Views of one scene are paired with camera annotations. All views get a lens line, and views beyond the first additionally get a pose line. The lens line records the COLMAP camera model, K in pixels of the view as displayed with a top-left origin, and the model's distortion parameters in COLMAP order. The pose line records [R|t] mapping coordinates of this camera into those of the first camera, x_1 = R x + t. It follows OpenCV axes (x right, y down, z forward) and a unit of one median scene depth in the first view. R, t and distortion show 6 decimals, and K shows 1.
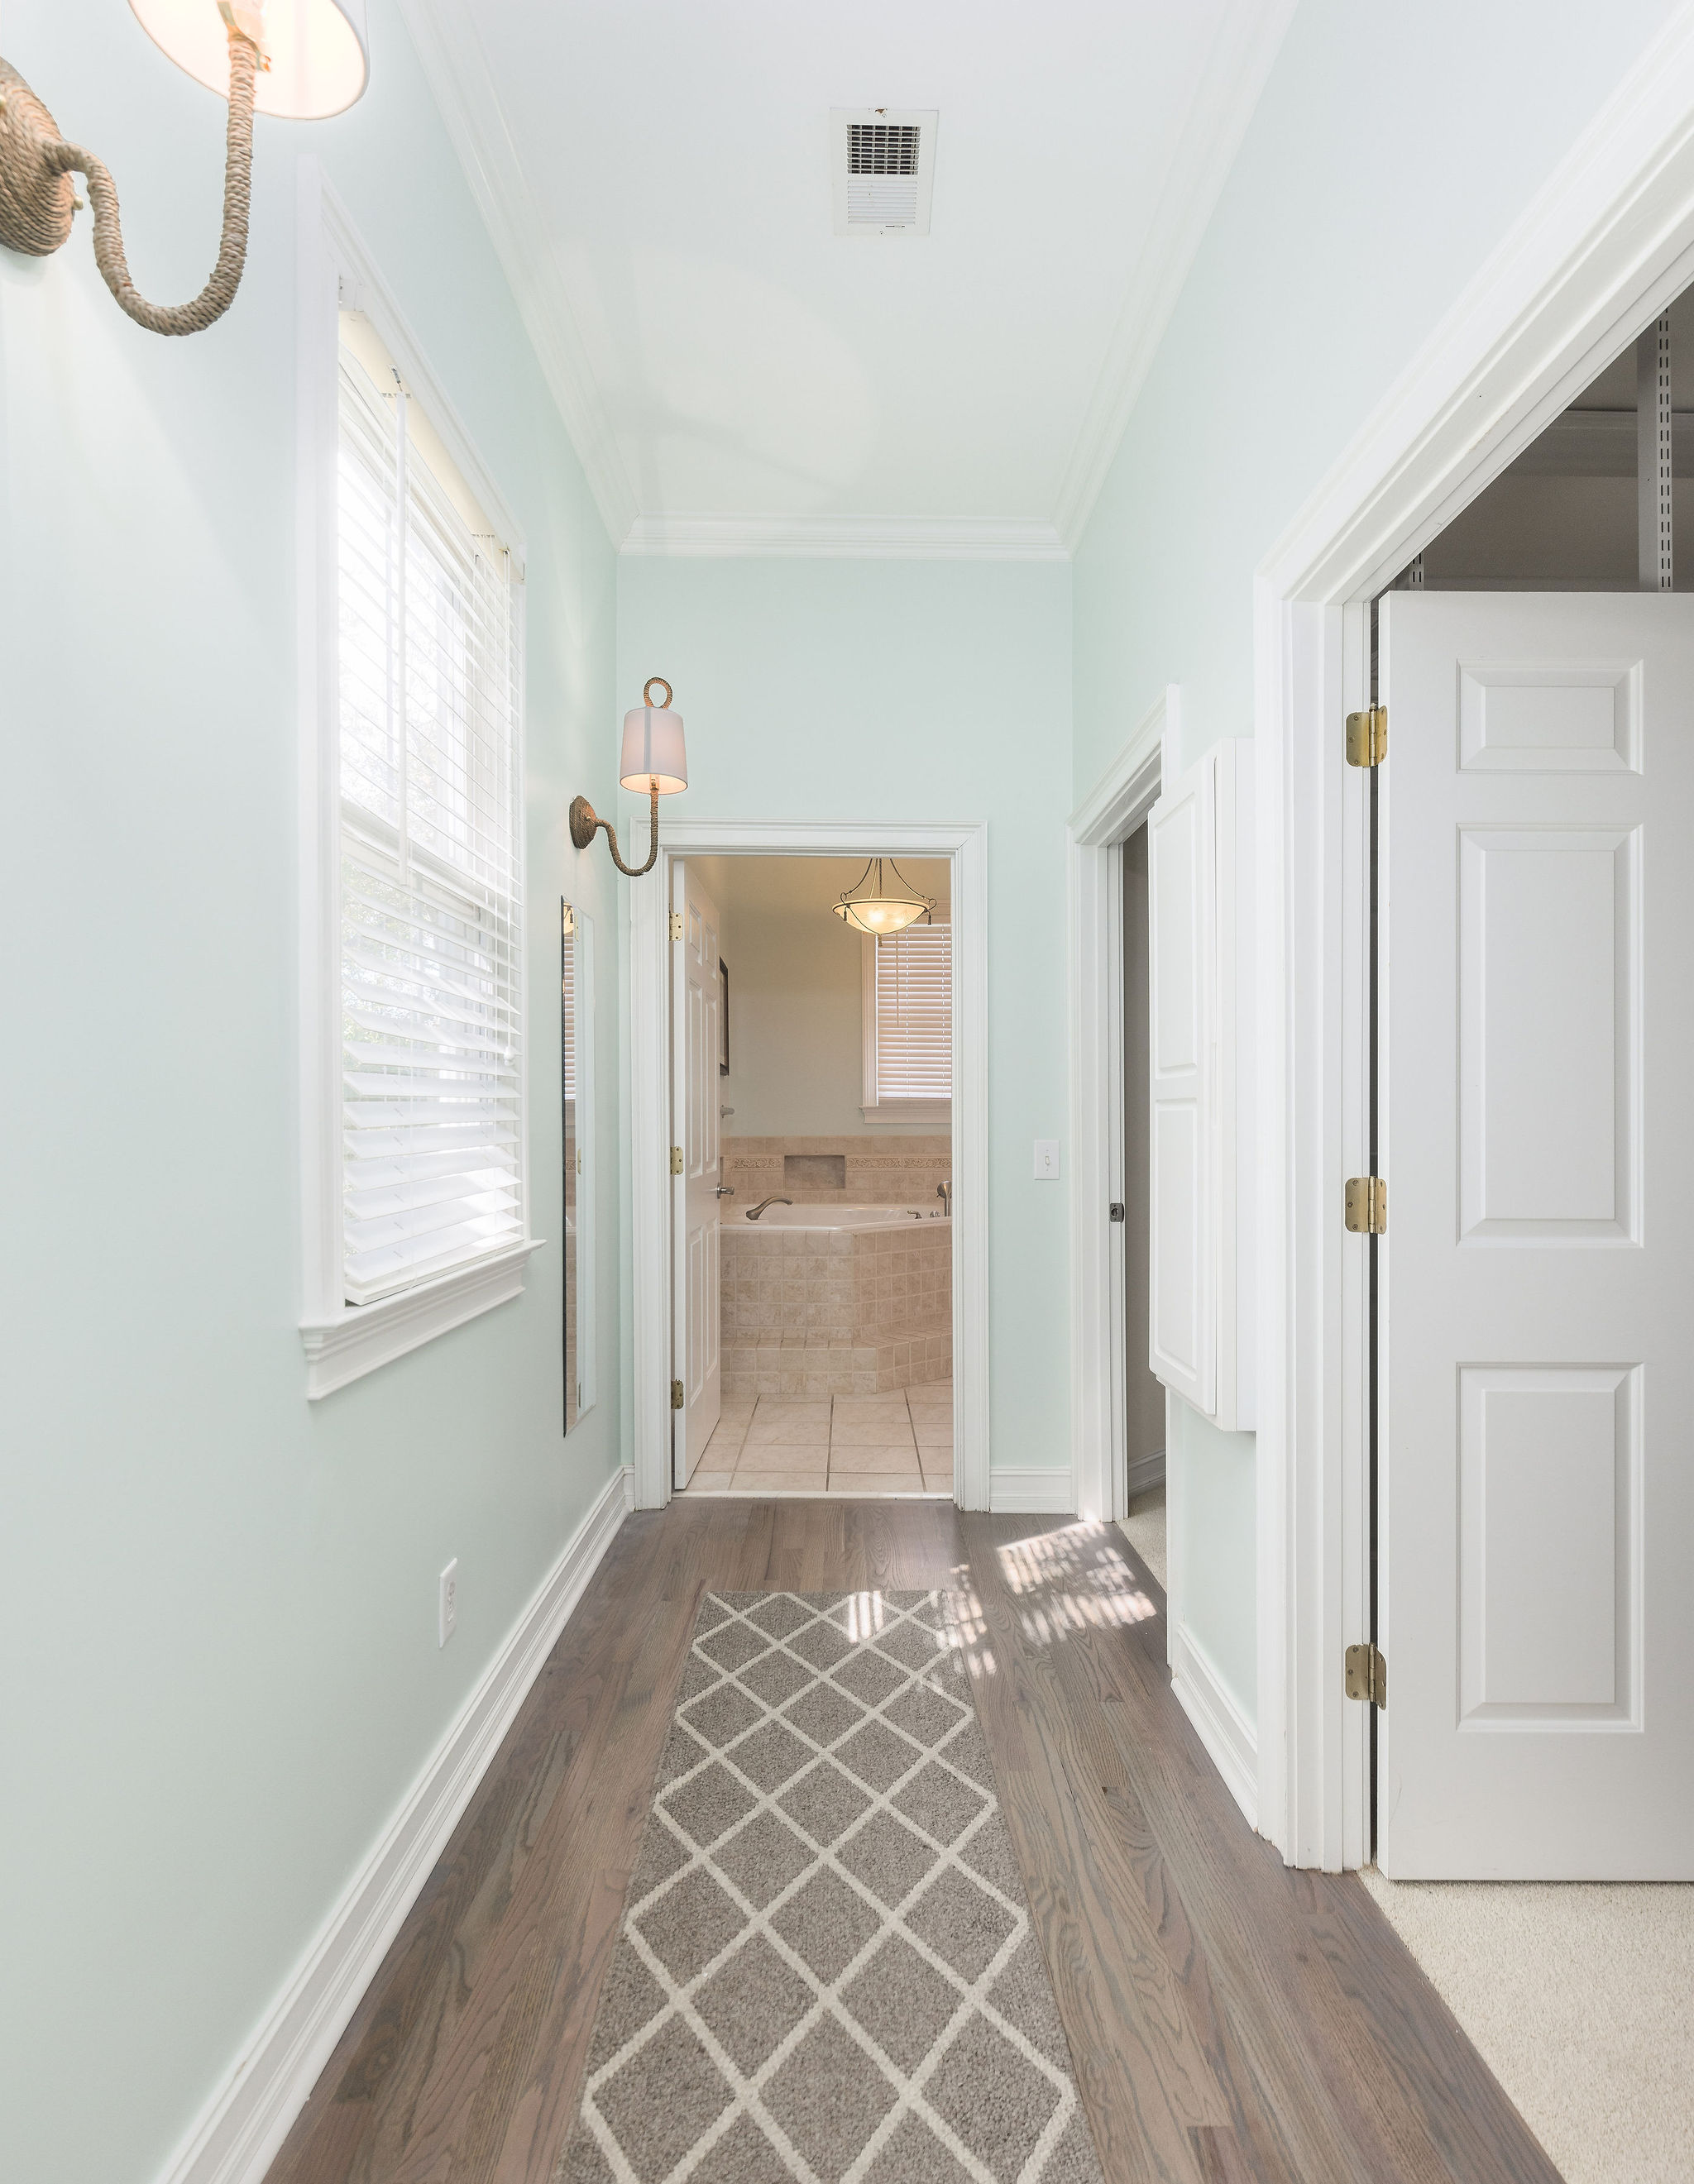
lens RADIAL K [[1175.3, 0, 848.1], [0, 1175.3, 1103.4], [0, 0, 1]] dist [0.000010, 0.000001]
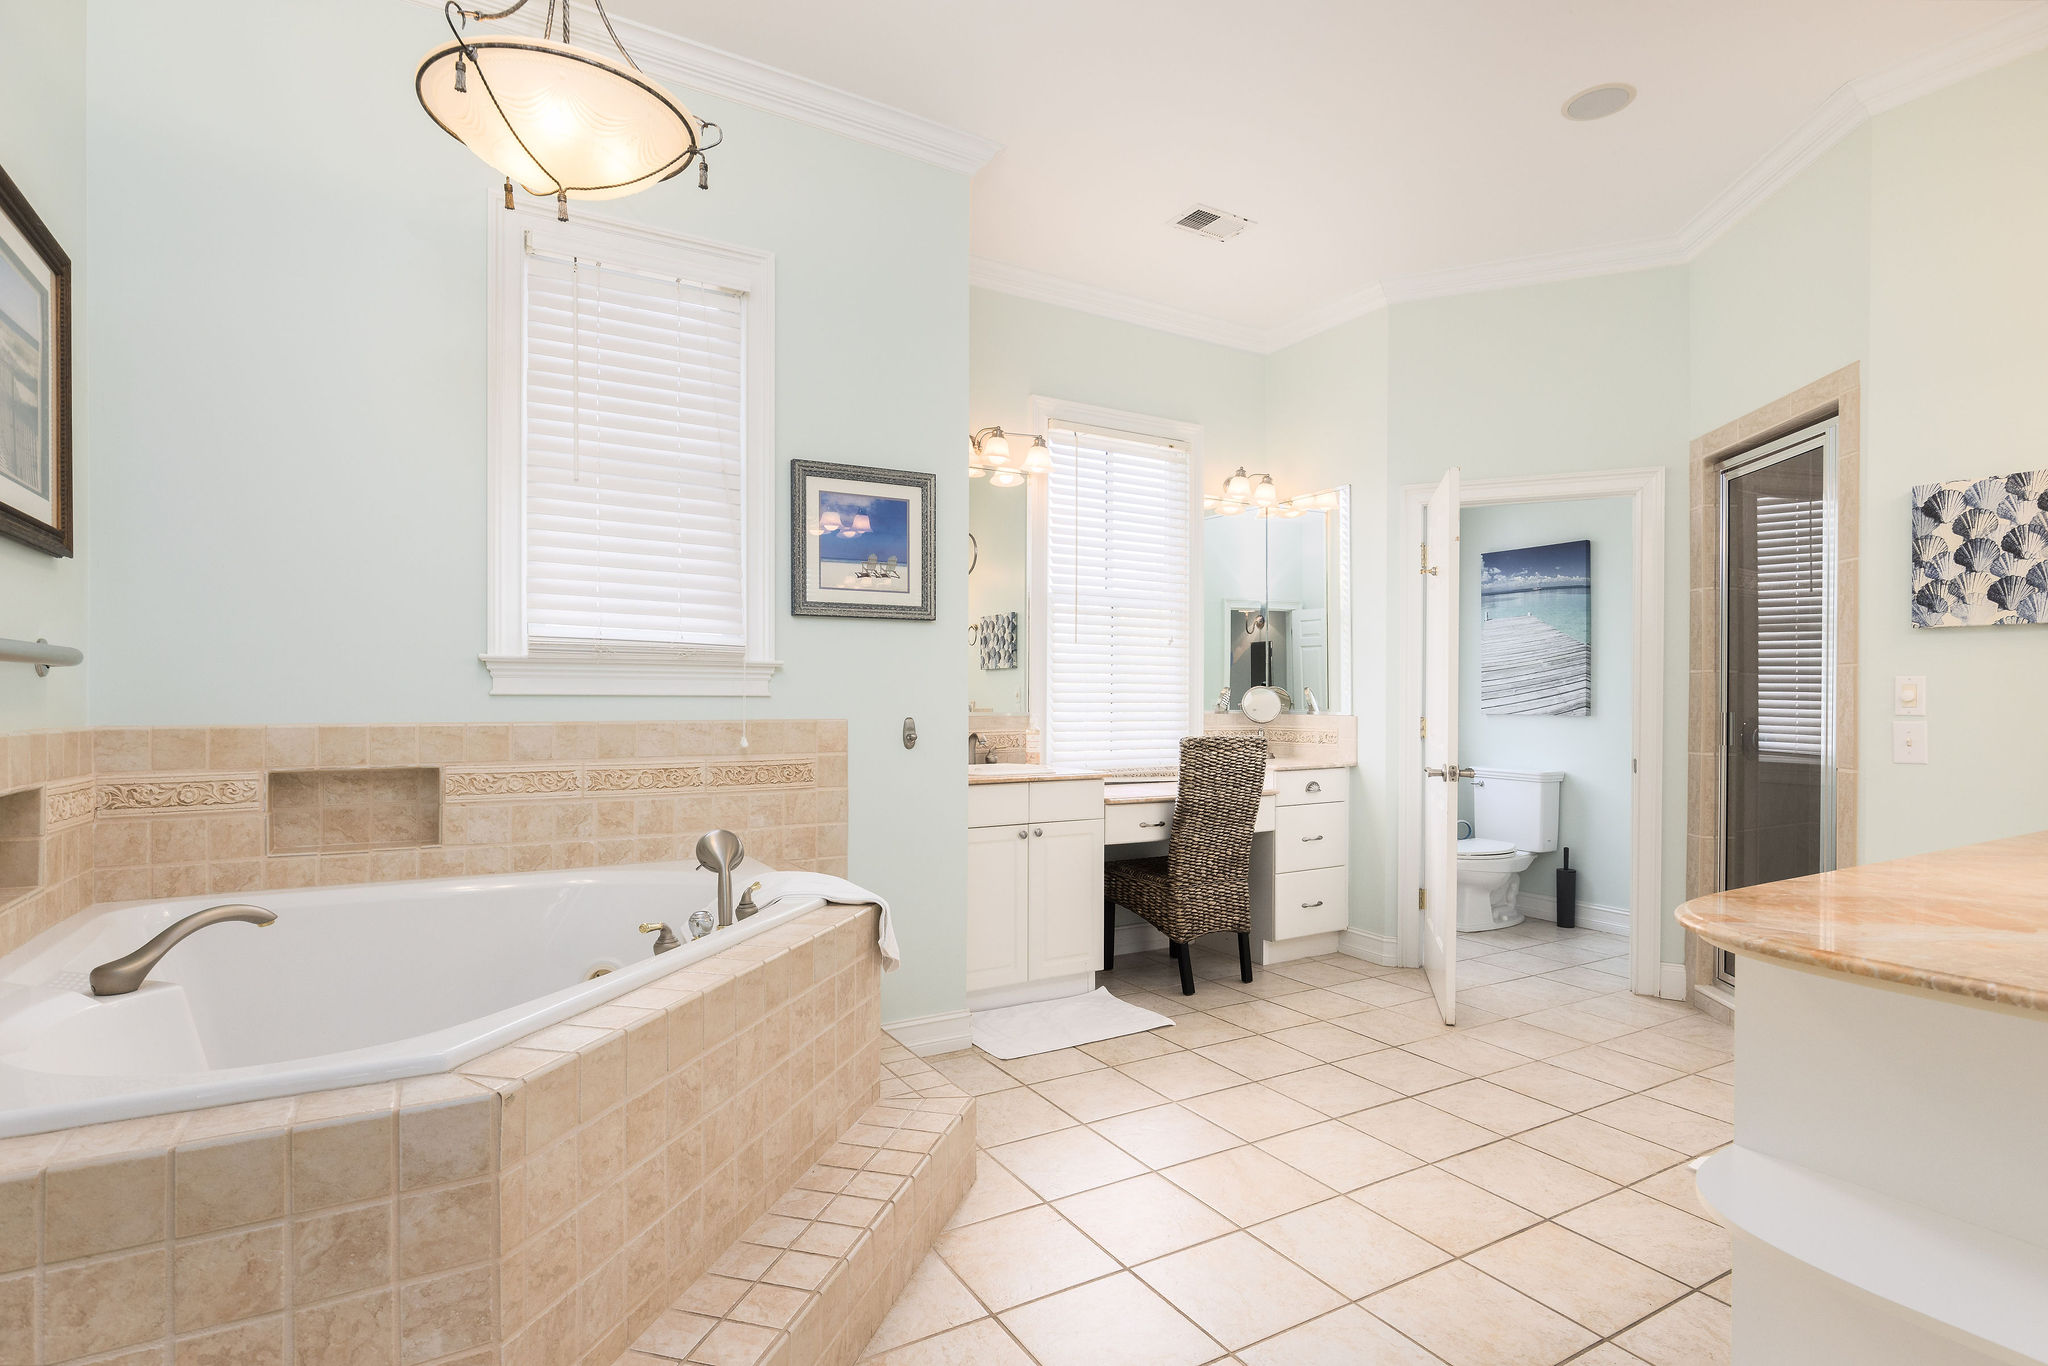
lens RADIAL K [[1052.3, 0, 1028.5], [0, 1052.3, 689.3], [0, 0, 1]] dist [0.000451, 0.000794]
pose [[0.865502, 0.006085, 0.500869, -0.009565], [-0.011420, 0.999906, 0.007585, 0.009780], [-0.500776, -0.012285, 0.865490, 0.557634]]
